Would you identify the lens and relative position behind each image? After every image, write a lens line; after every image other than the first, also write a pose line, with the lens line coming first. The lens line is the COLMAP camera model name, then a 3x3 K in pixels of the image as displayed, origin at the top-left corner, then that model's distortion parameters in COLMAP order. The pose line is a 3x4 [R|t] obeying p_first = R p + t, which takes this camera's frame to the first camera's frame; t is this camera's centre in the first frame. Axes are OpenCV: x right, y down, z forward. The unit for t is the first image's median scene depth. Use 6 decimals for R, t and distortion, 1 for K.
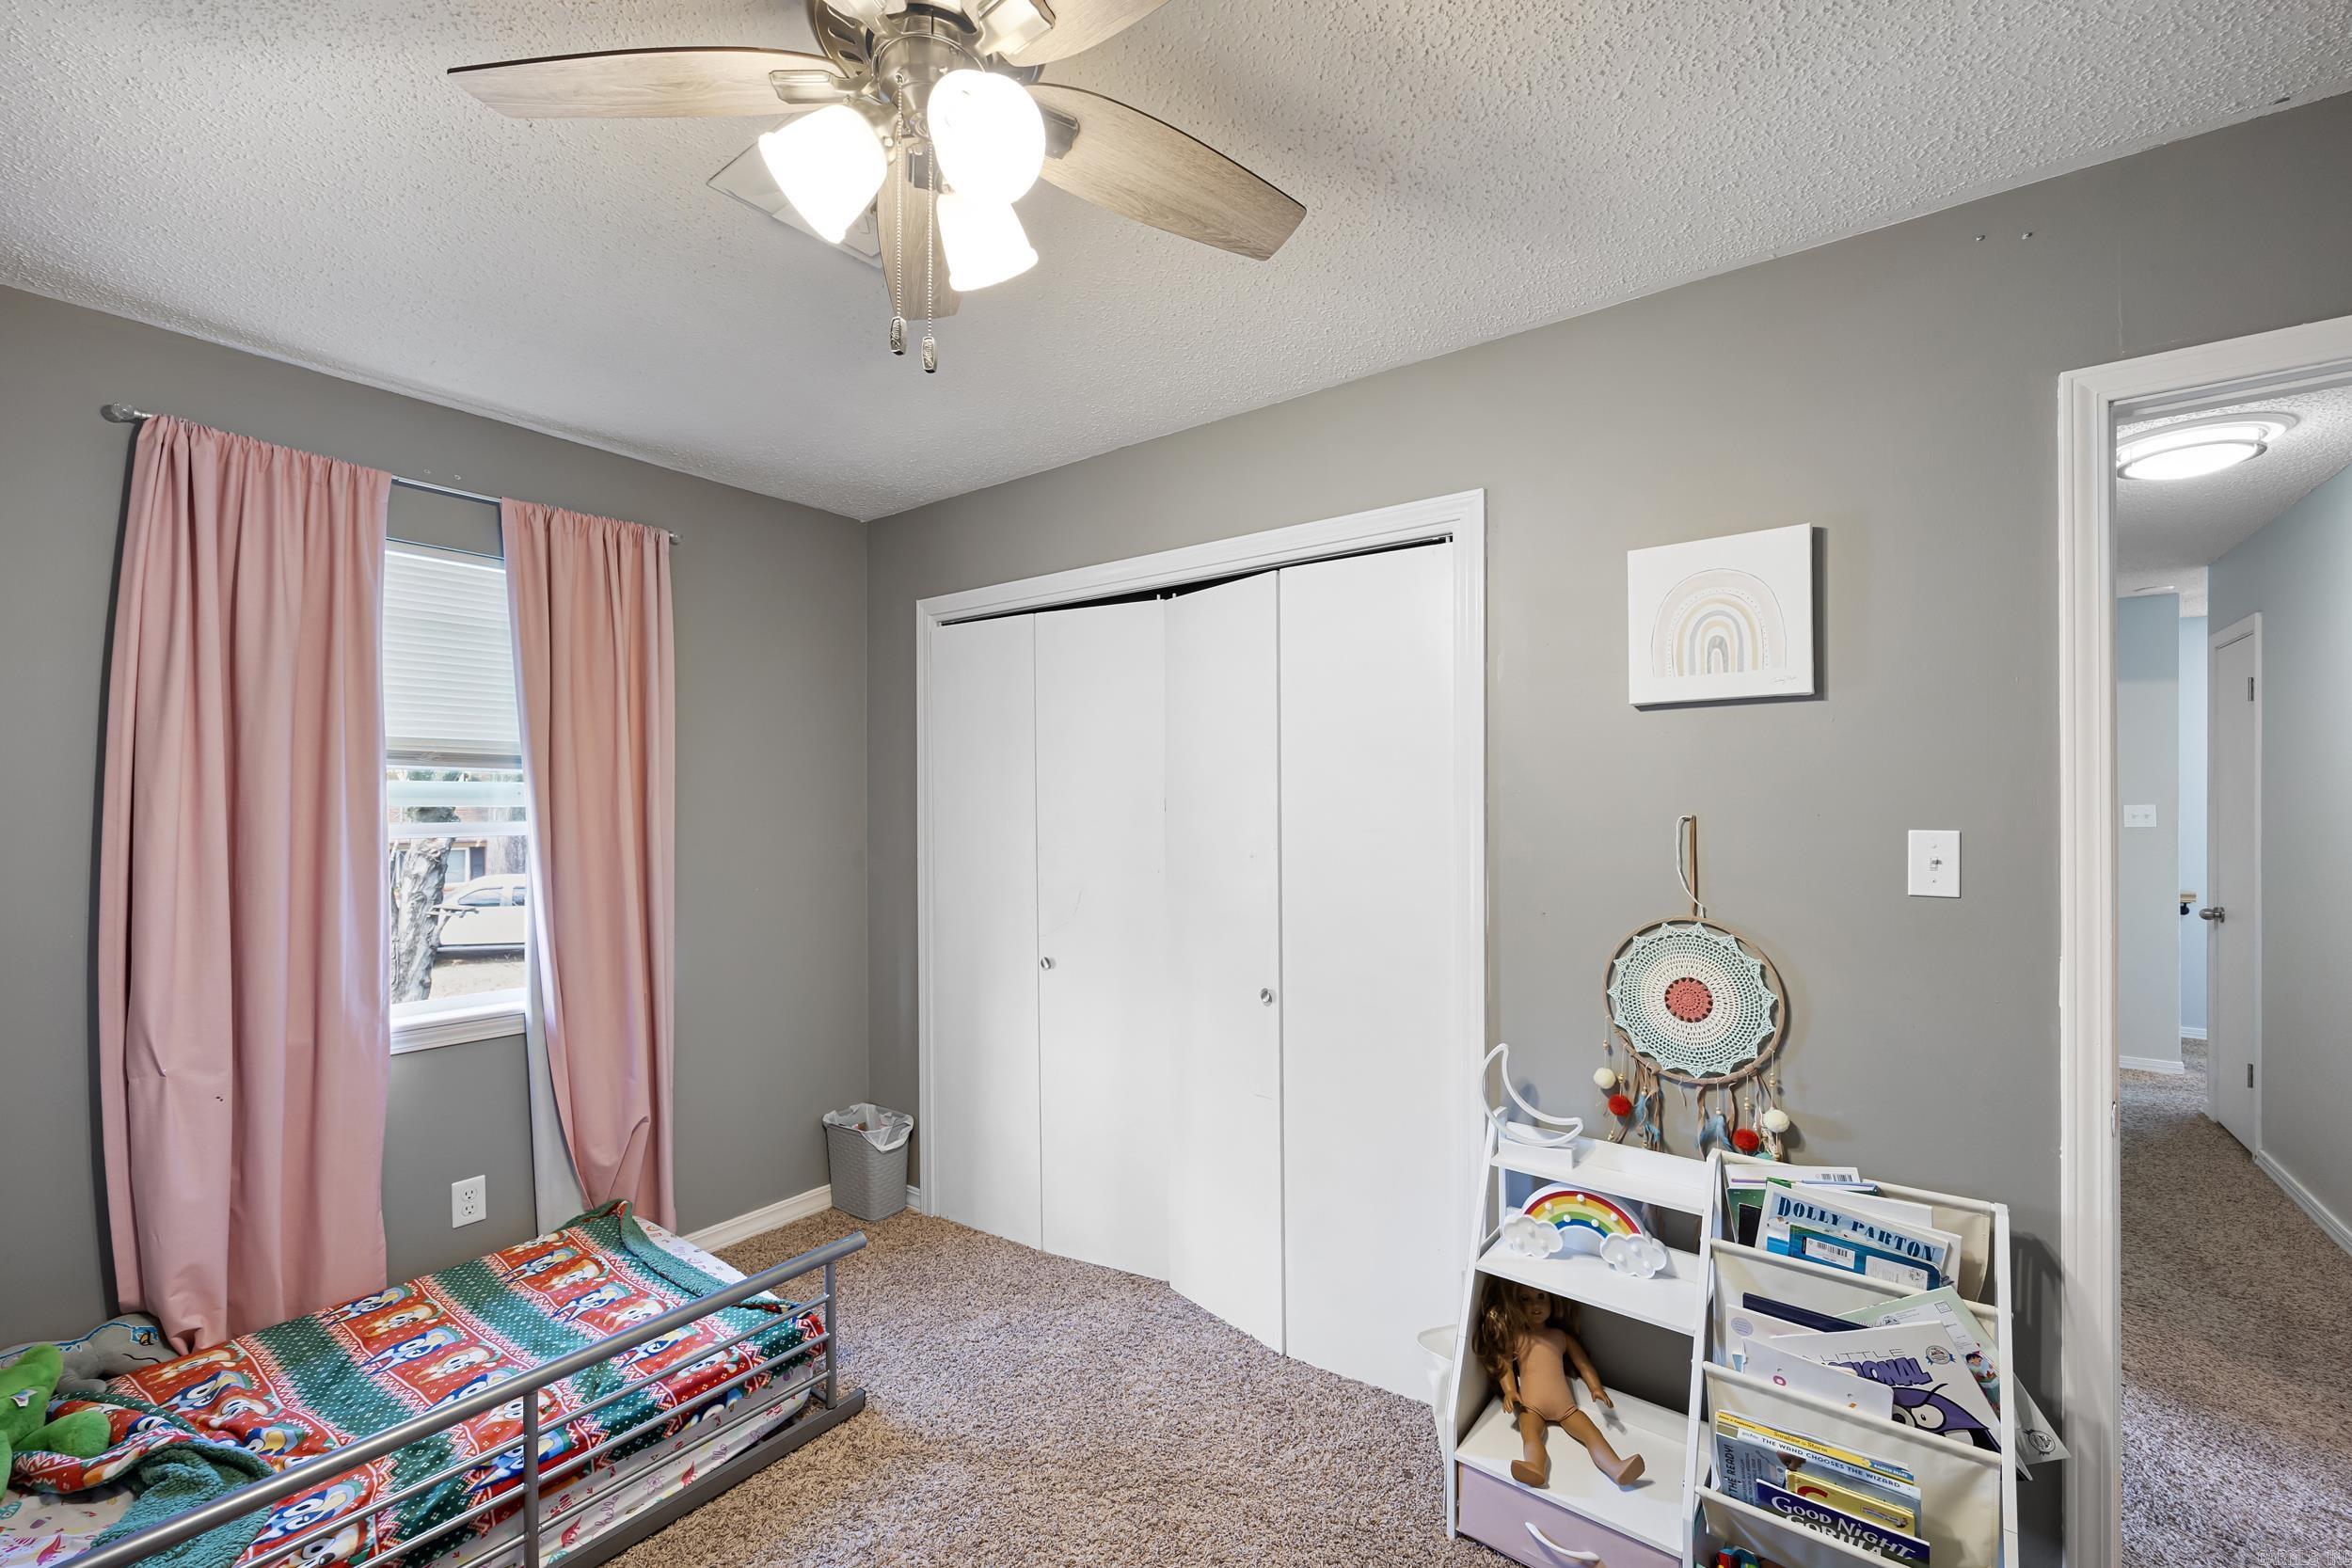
lens RADIAL K [[962.7, 0, 1195.5], [0, 962.7, 795.1], [0, 0, 1]] dist [-0.000653, 0.000161]
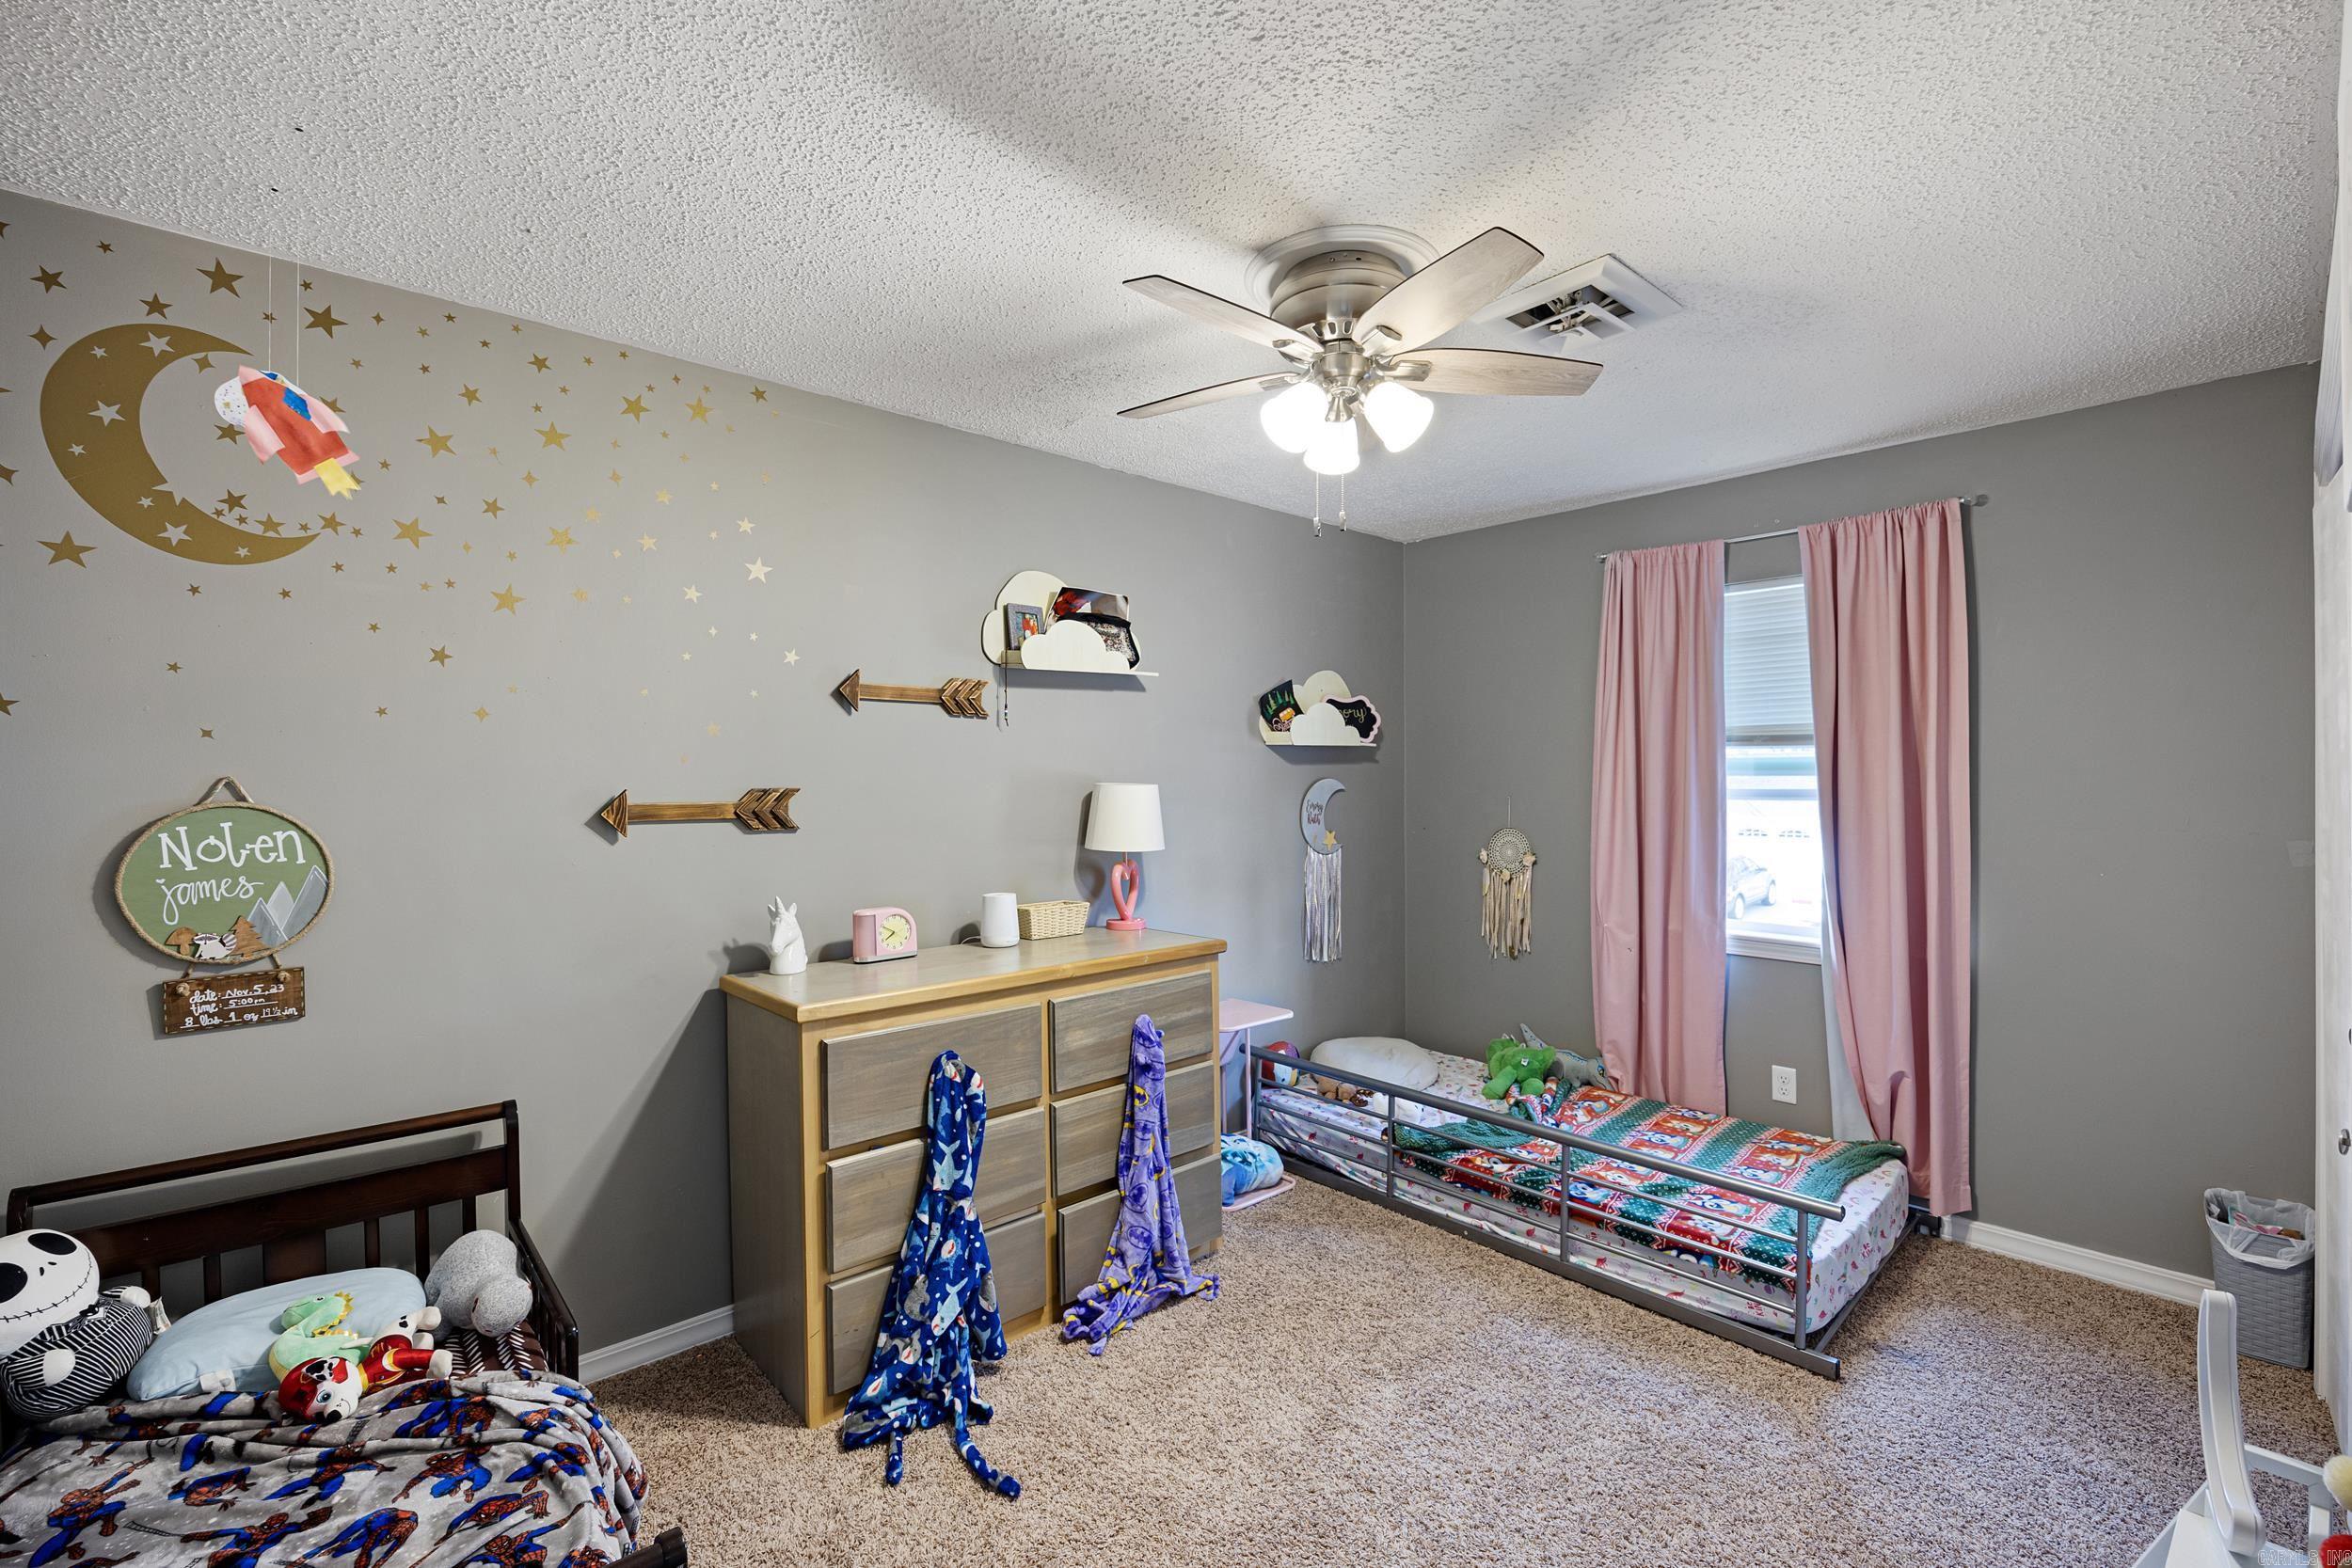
lens RADIAL K [[1006.9, 0, 1178.0], [0, 1006.9, 783.1], [0, 0, 1]] dist [-0.001782, -0.000521]
pose [[-0.208173, 0.005273, -0.978078, 0.797556], [0.009724, 0.999947, 0.003321, 0.009292], [0.978044, -0.008819, -0.208213, 0.545220]]
